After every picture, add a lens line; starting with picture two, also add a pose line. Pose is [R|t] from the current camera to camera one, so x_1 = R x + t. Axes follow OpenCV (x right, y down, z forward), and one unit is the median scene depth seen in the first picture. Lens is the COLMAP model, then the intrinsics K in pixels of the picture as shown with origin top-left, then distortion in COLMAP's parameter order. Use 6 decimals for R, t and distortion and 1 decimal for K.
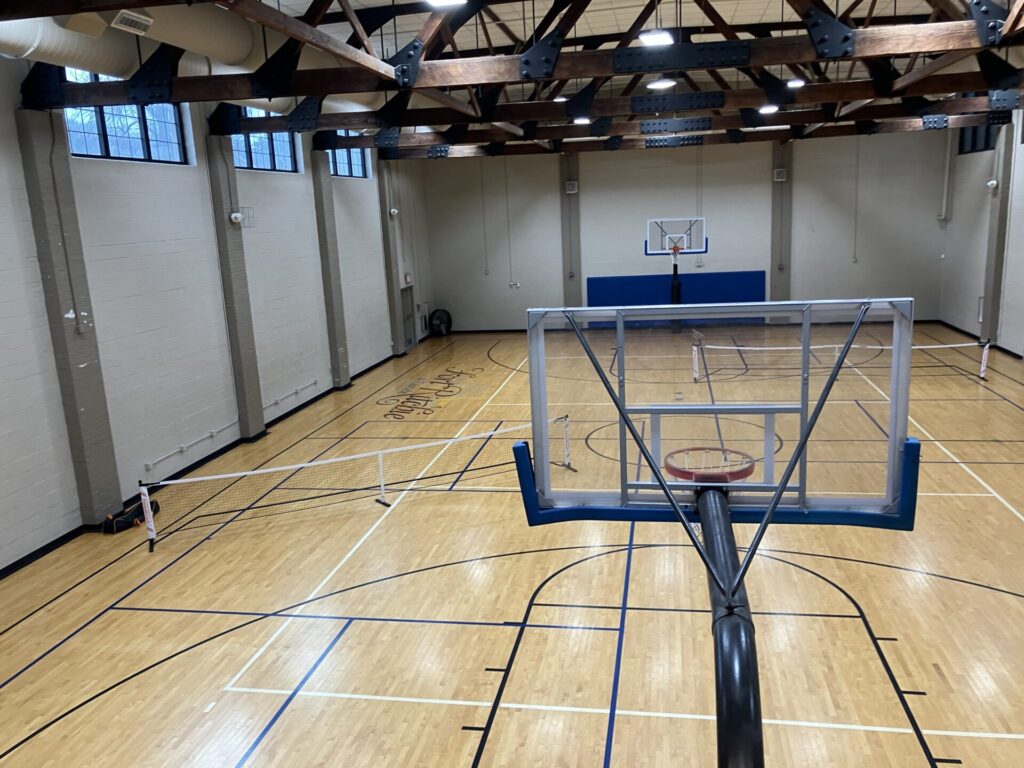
lens RADIAL K [[847.2, 0, 512.0], [0, 847.2, 384.0], [0, 0, 1]] dist [0.055229, -0.006313]
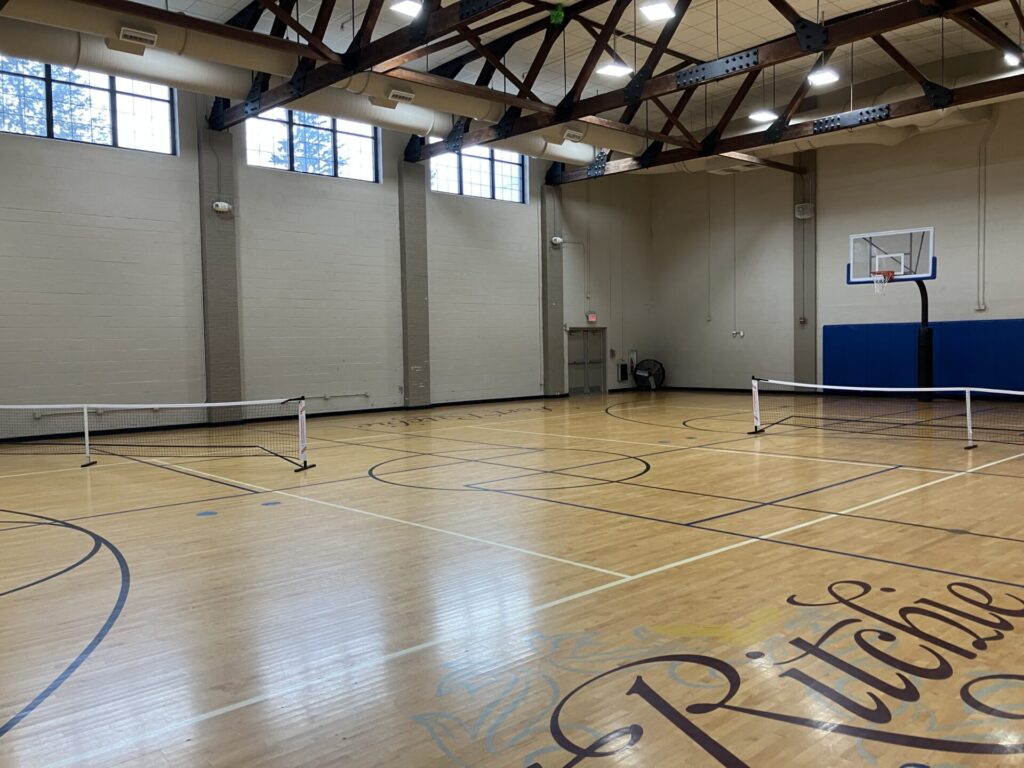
lens RADIAL K [[847.2, 0, 512.0], [0, 847.2, 384.0], [0, 0, 1]] dist [0.055229, -0.006313]
pose [[0.806394, 0.057377, -0.588589, 0.336921], [-0.134929, 0.986881, -0.088656, 0.035911], [0.575780, 0.150910, 0.803557, 0.232857]]
